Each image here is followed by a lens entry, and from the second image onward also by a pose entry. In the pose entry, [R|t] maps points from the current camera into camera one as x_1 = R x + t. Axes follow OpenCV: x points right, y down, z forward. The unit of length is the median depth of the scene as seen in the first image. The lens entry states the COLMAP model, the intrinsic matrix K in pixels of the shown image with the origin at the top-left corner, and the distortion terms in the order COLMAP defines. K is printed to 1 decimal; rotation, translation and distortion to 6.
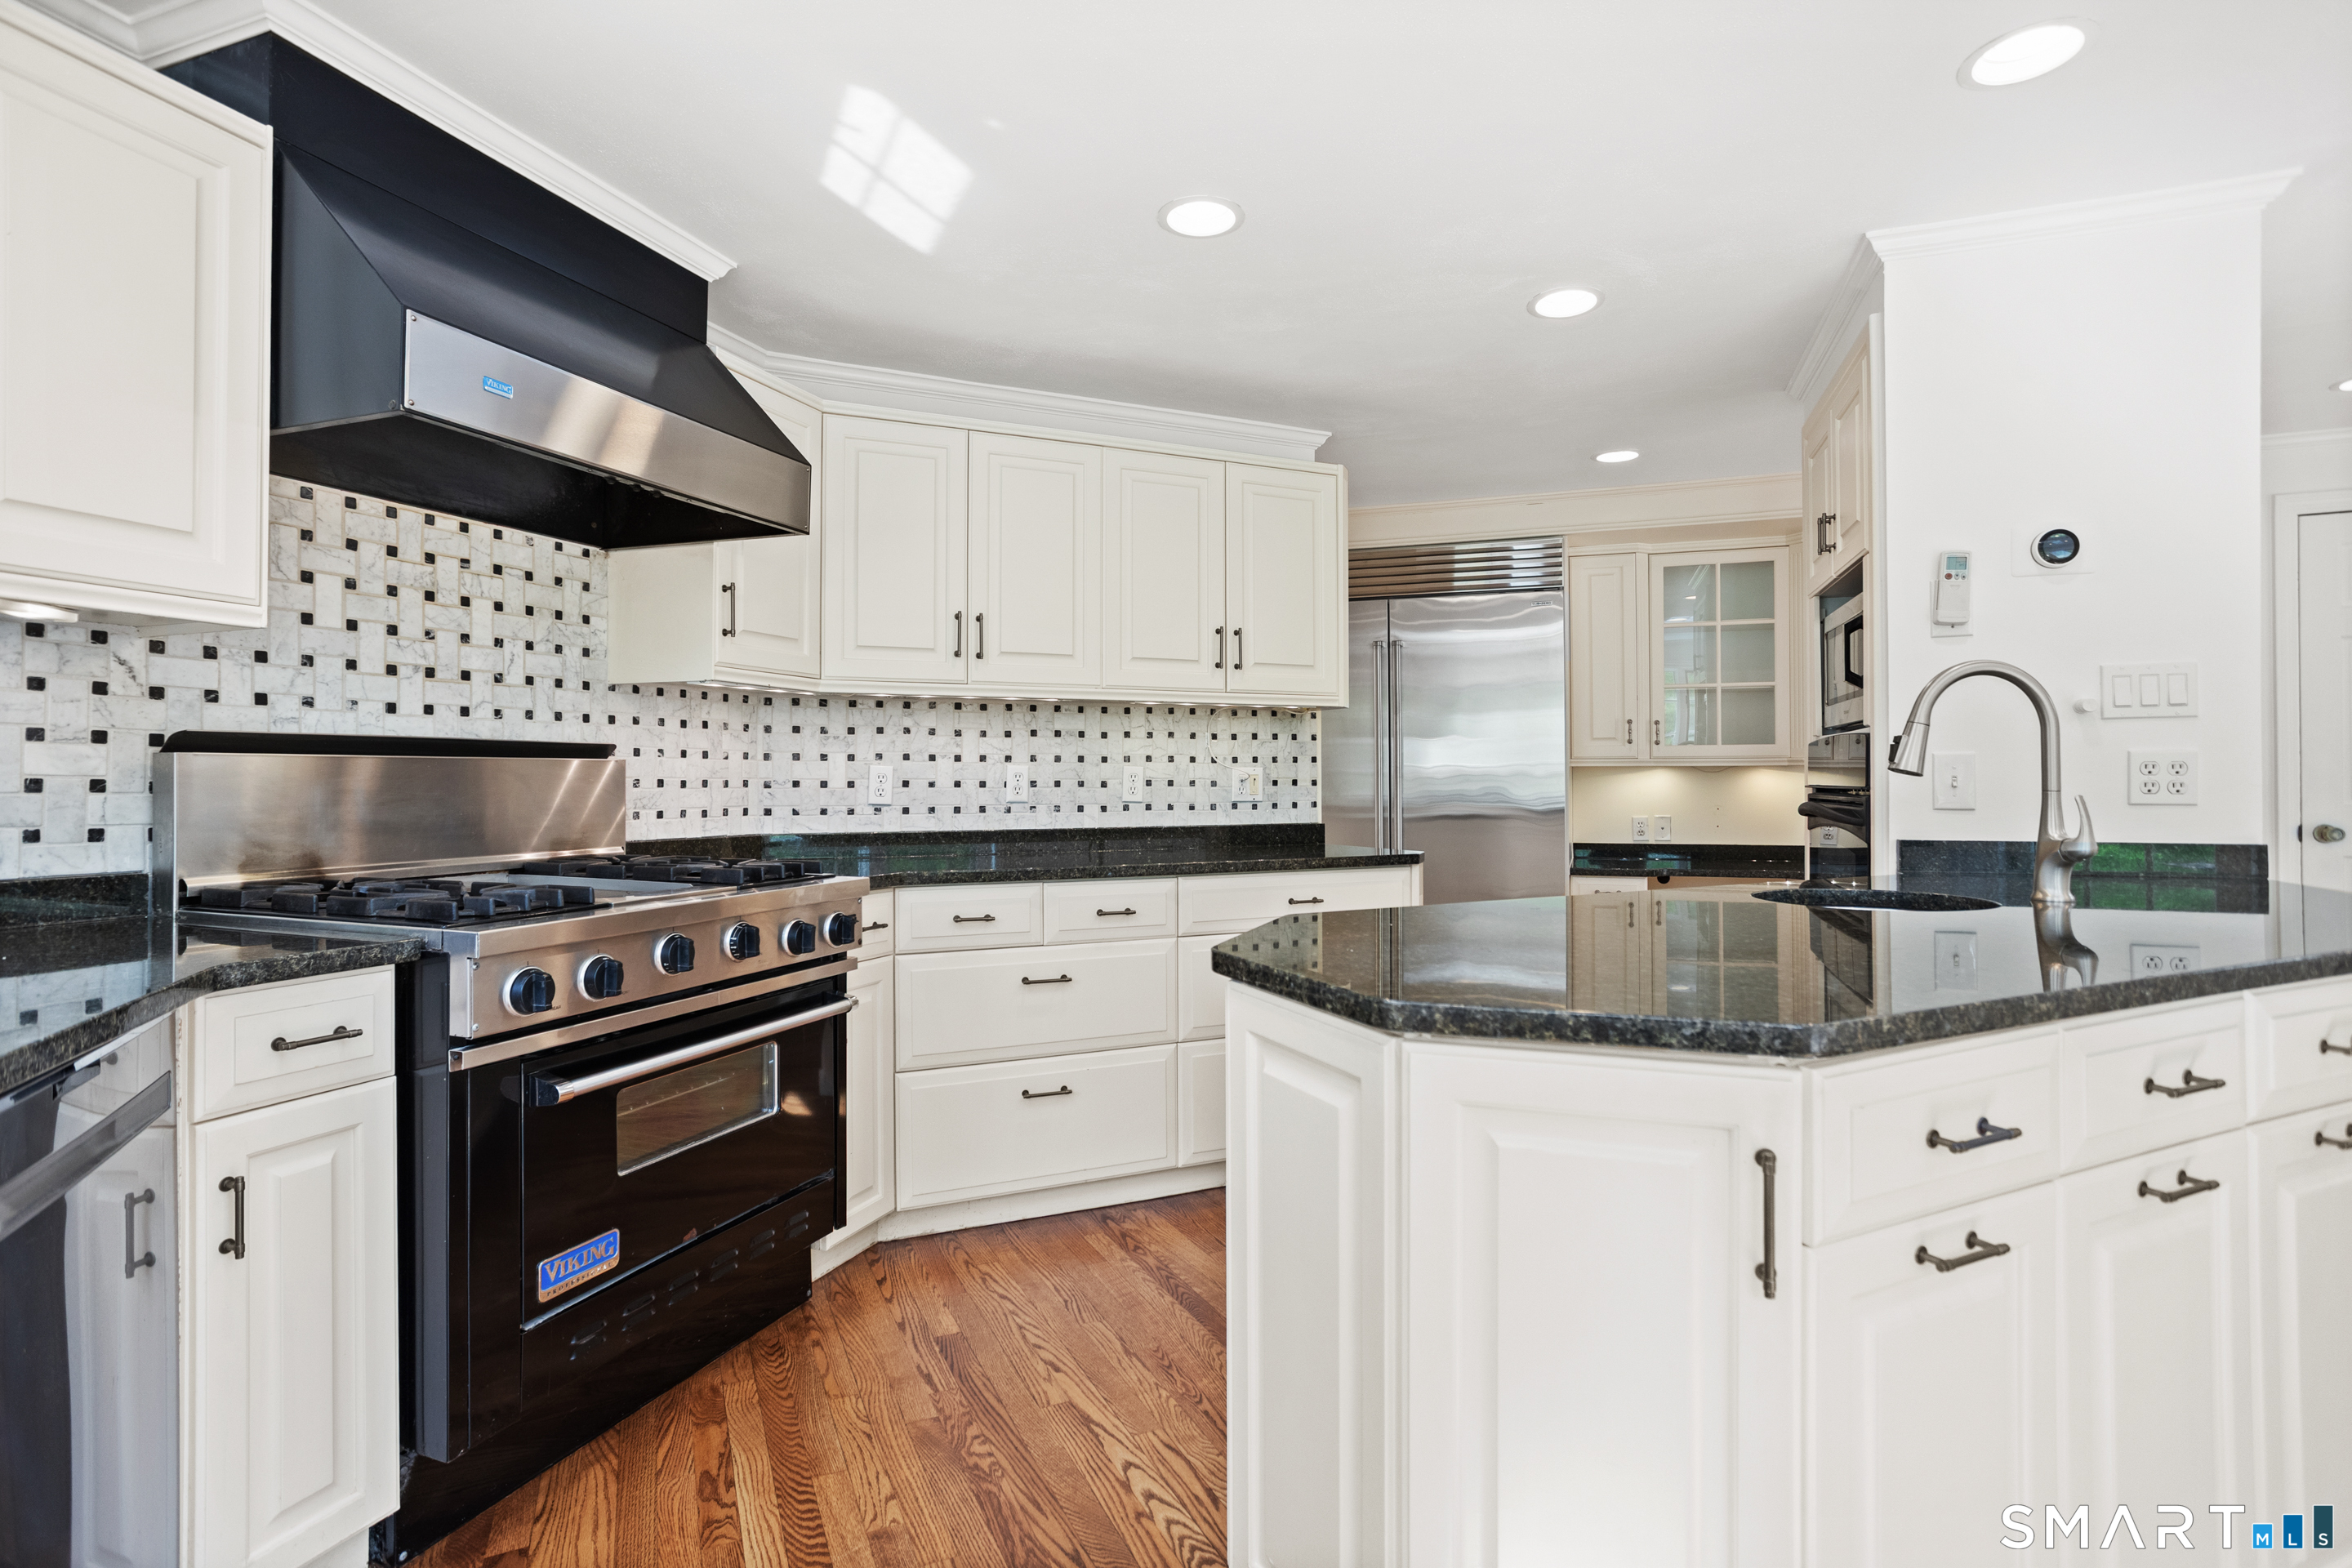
lens RADIAL K [[1150.7, 0, 1157.1], [0, 1150.7, 783.1], [0, 0, 1]] dist [-0.056031, 0.042033]
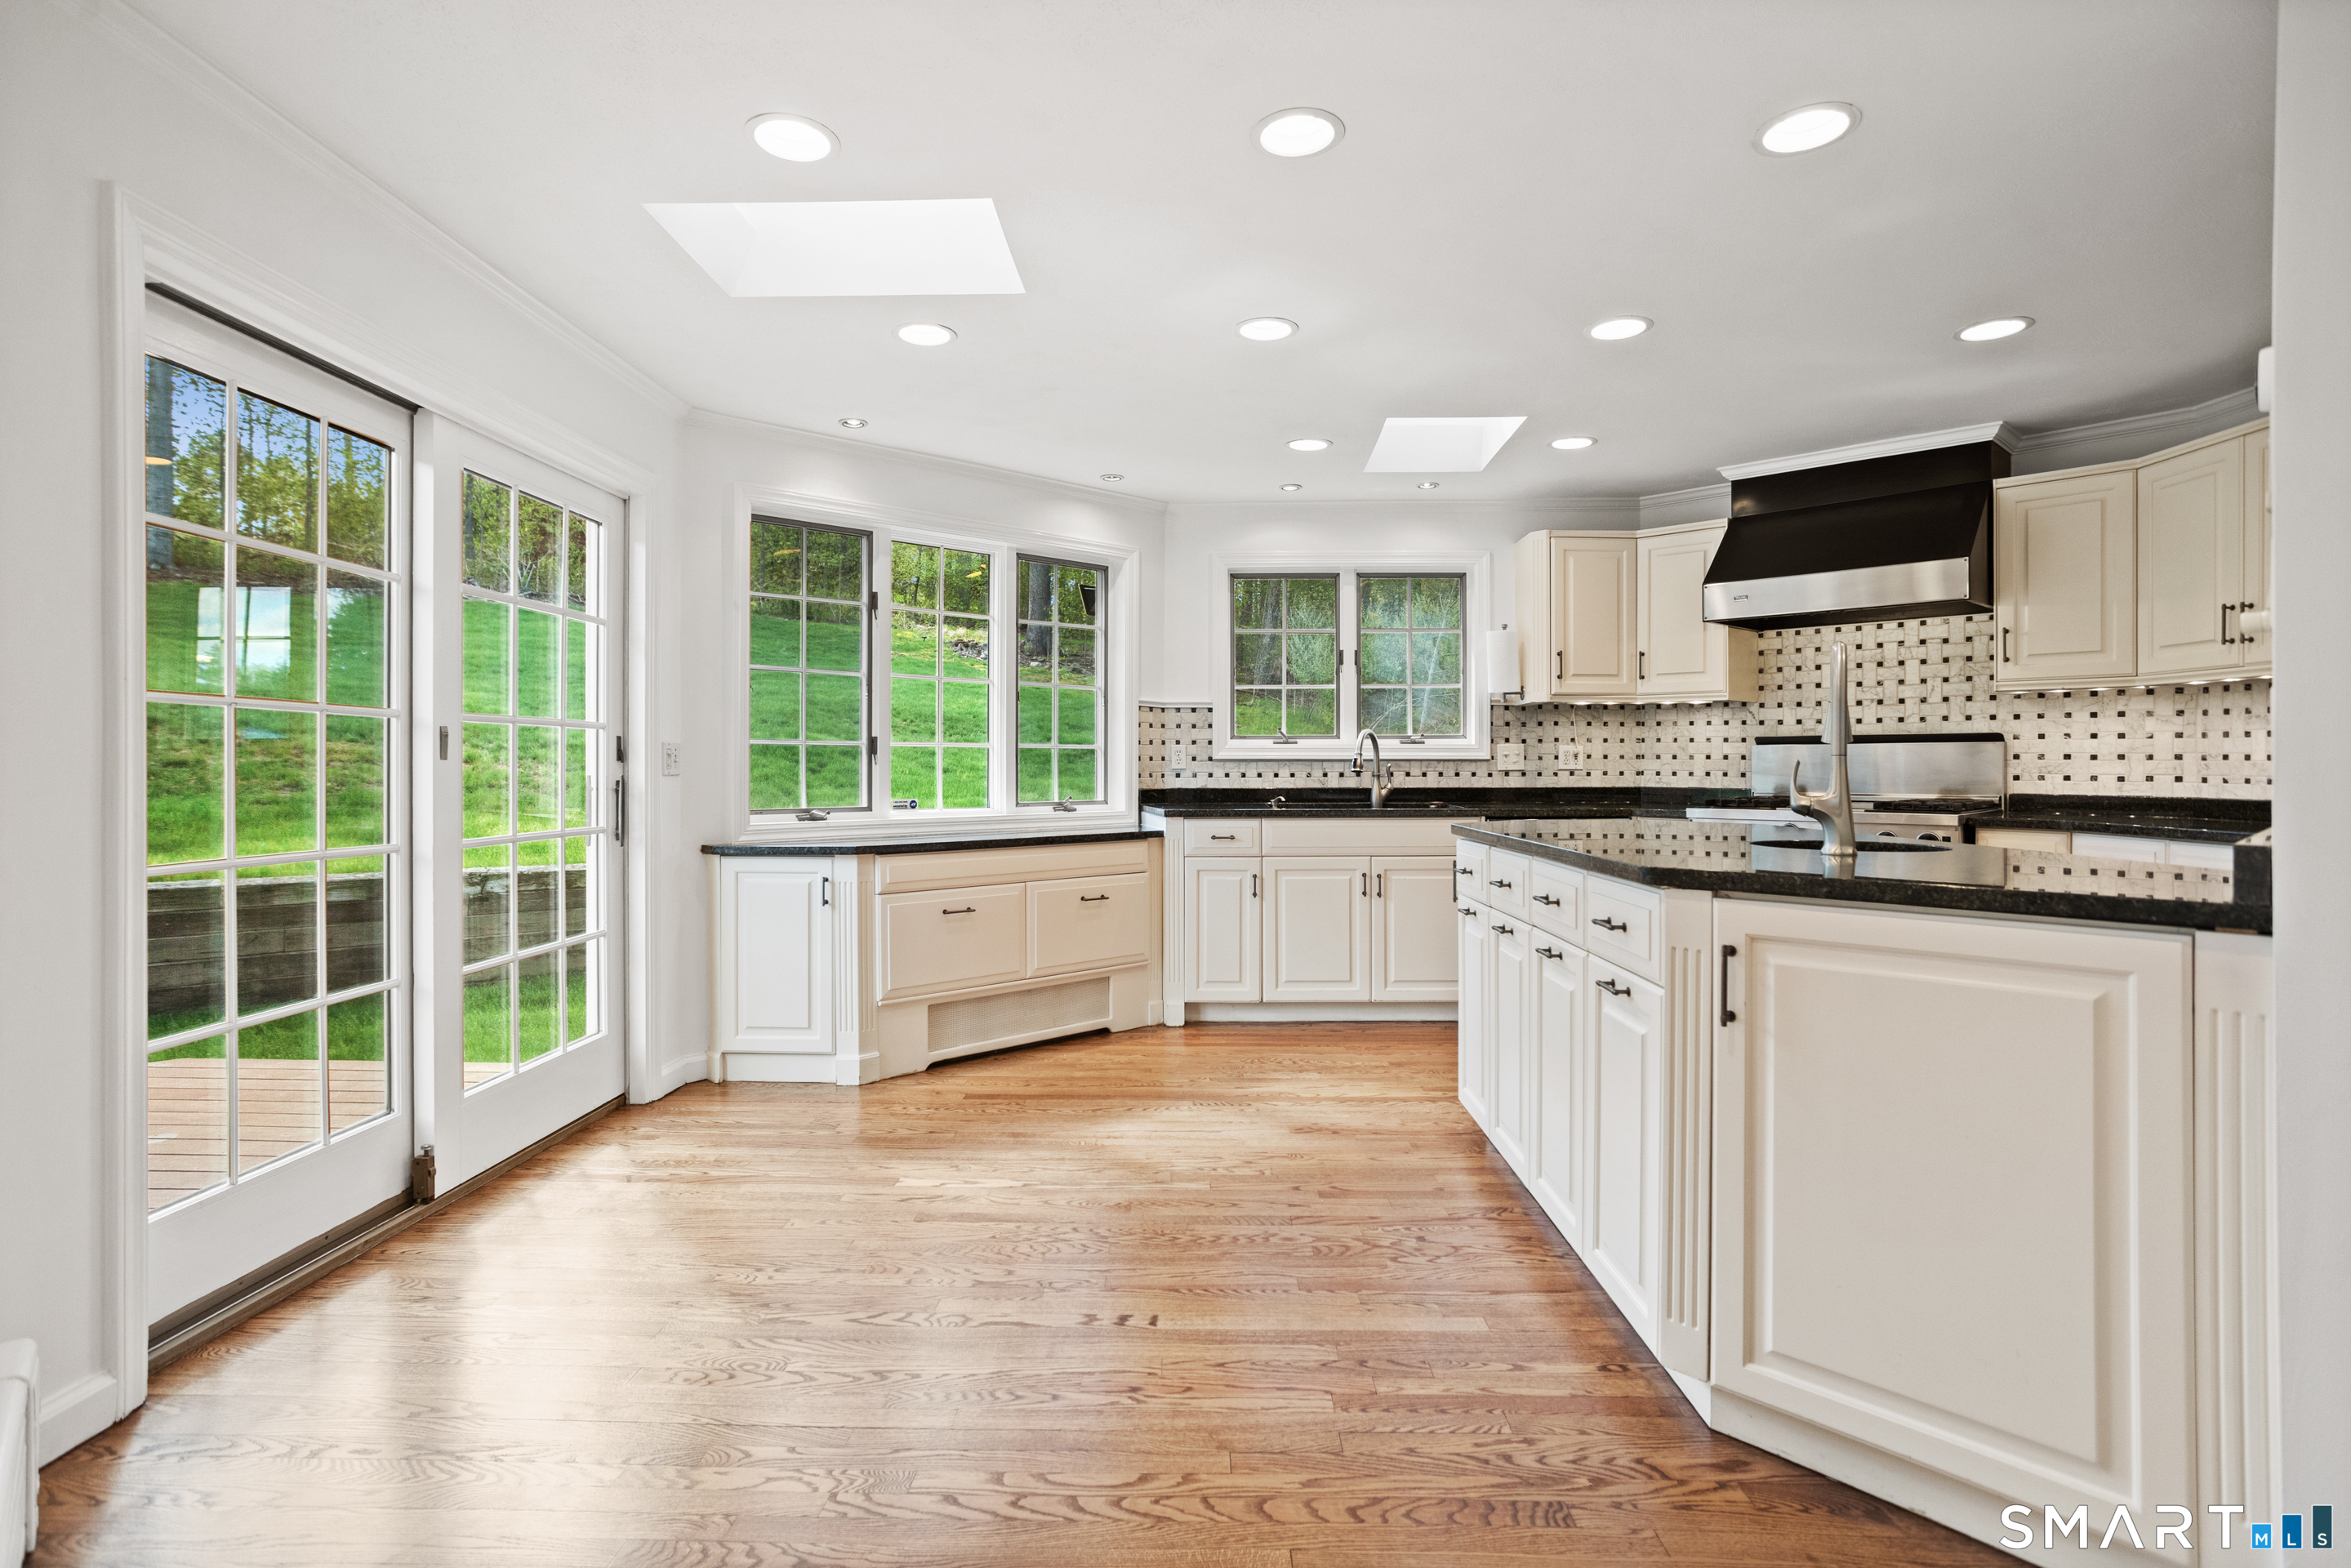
lens RADIAL K [[1158.6, 0, 1185.0], [0, 1158.6, 758.8], [0, 0, 1]] dist [-0.026263, 0.034135]
pose [[-0.419745, -0.002409, -0.907639, 1.221550], [-0.003881, 0.999992, -0.000859, 0.007440], [0.907634, 0.003163, -0.419751, 0.514220]]
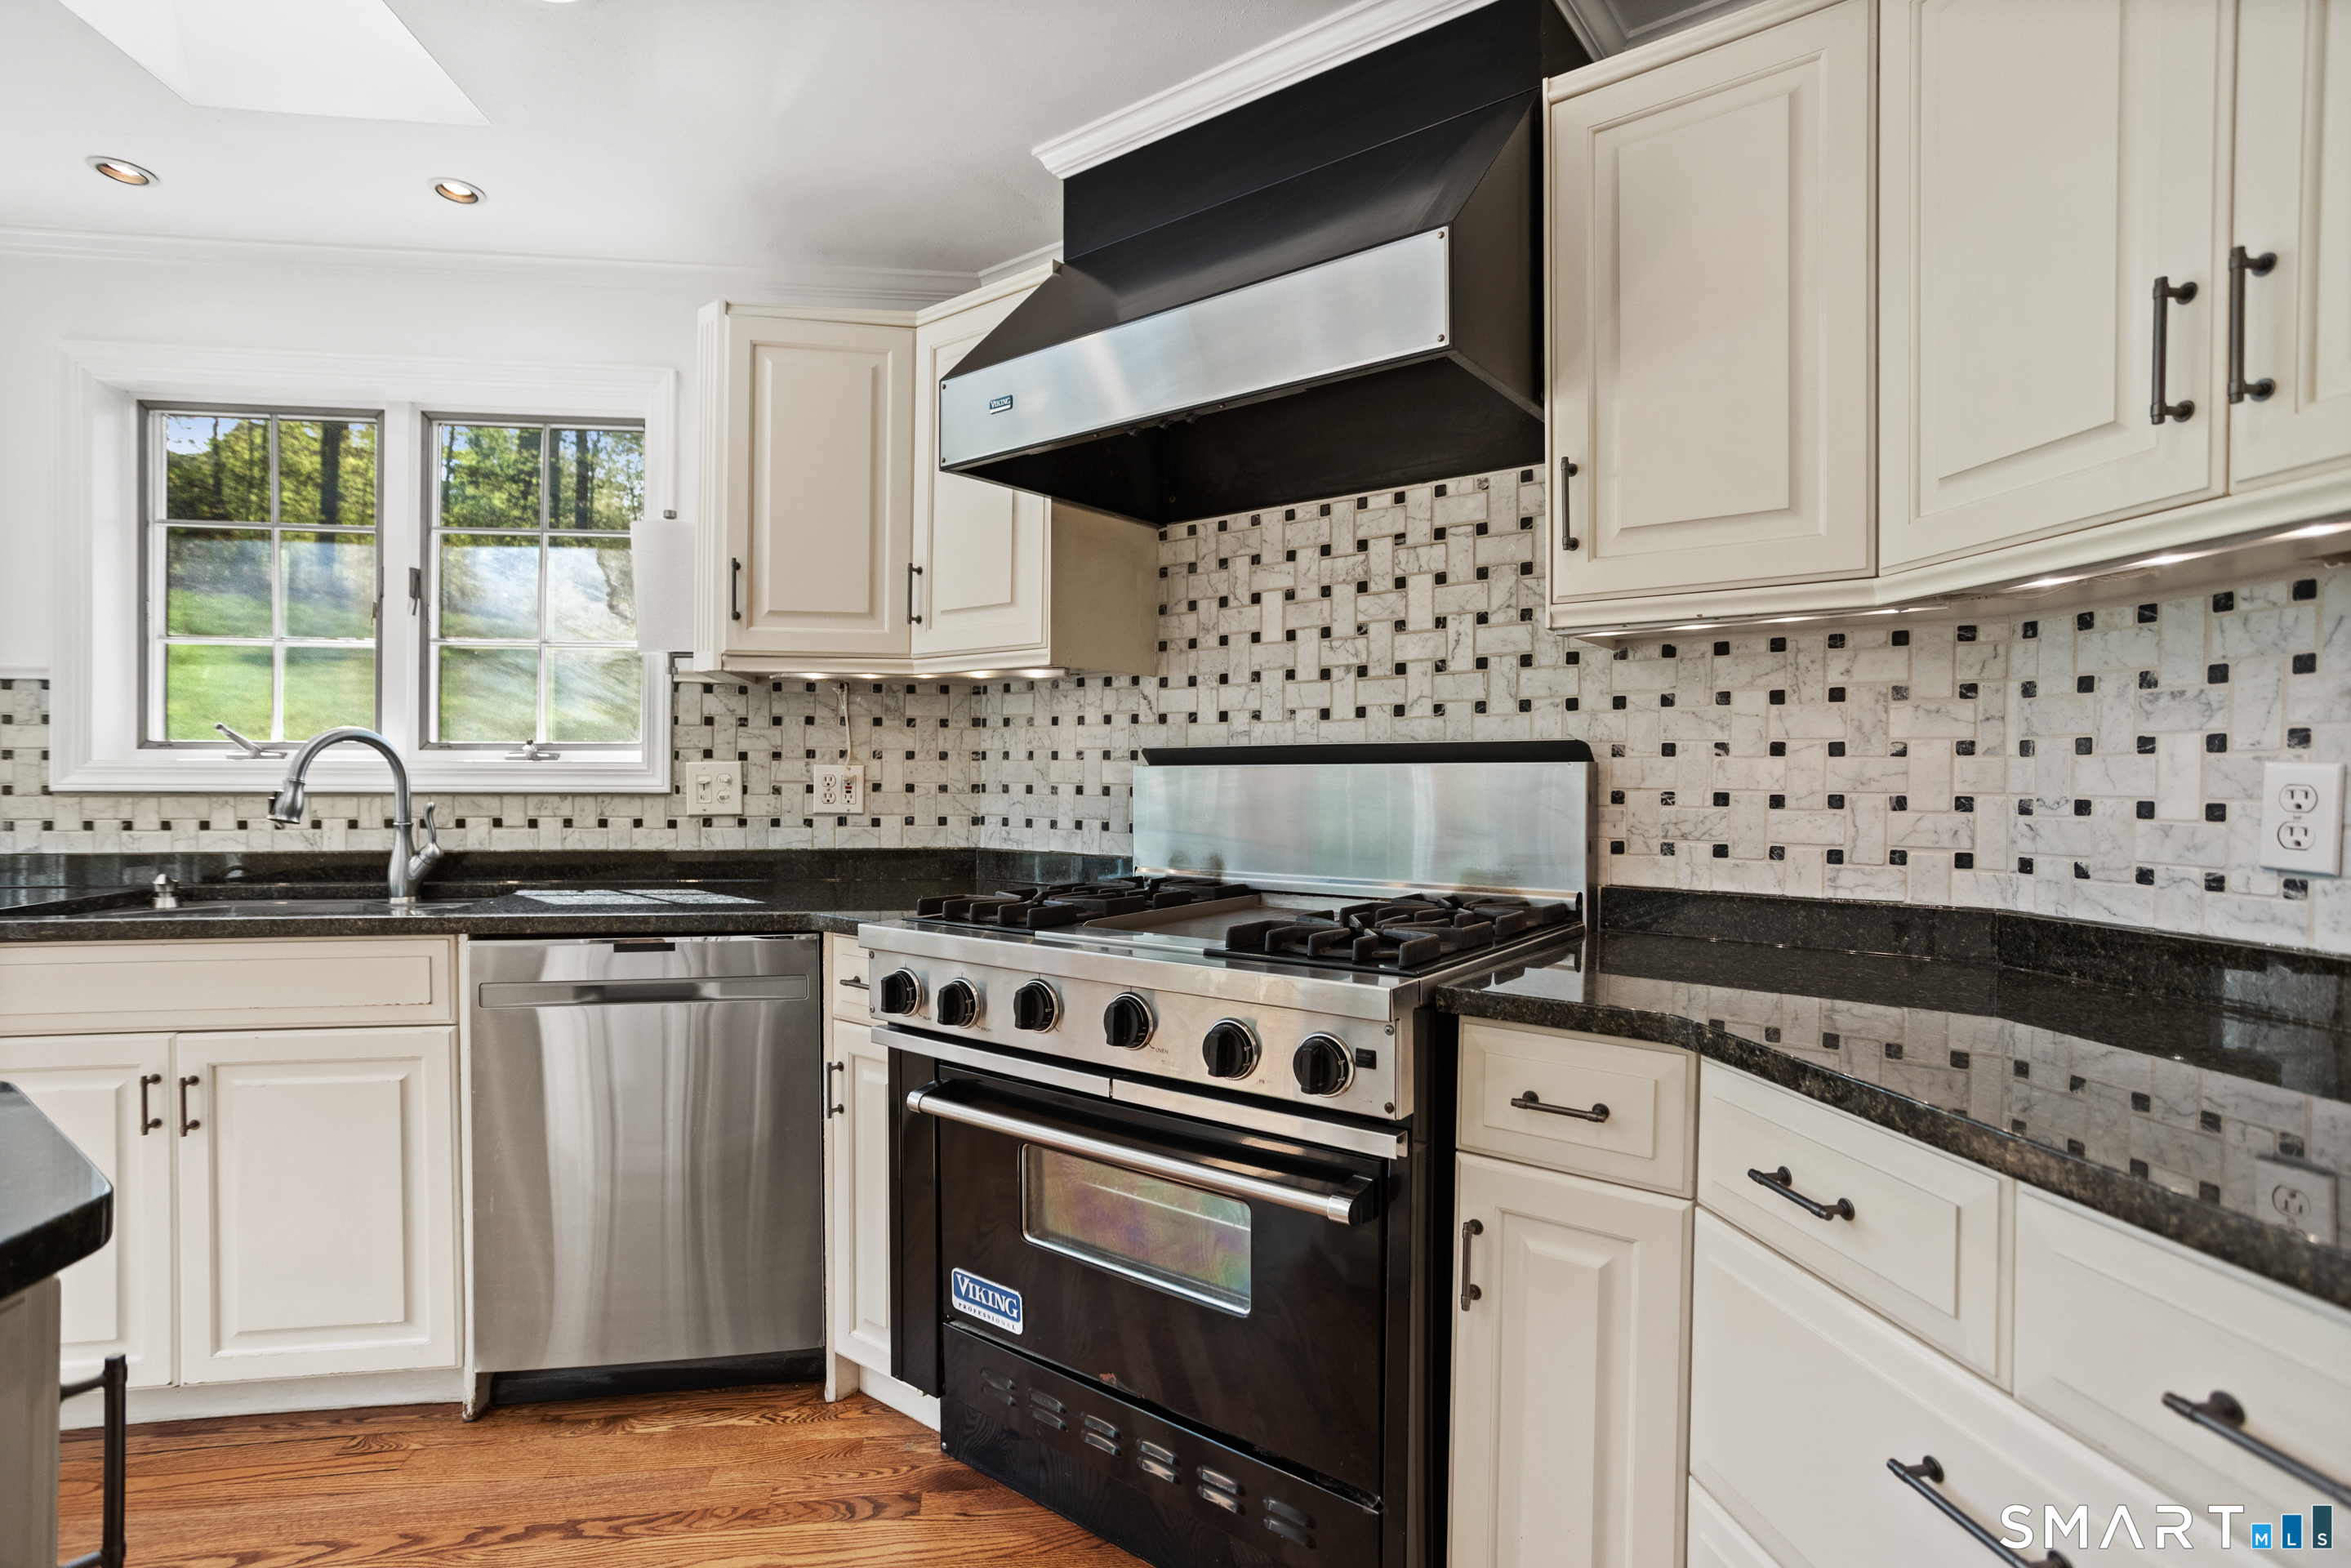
lens RADIAL K [[1150.3, 0, 1156.6], [0, 1150.3, 783.1], [0, 0, 1]] dist [-0.056031, 0.042033]
pose [[-0.283648, 0.002595, -0.958925, 0.199196], [-0.007583, 0.999959, 0.004949, -0.008033], [0.958898, 0.008675, -0.283617, 0.769815]]
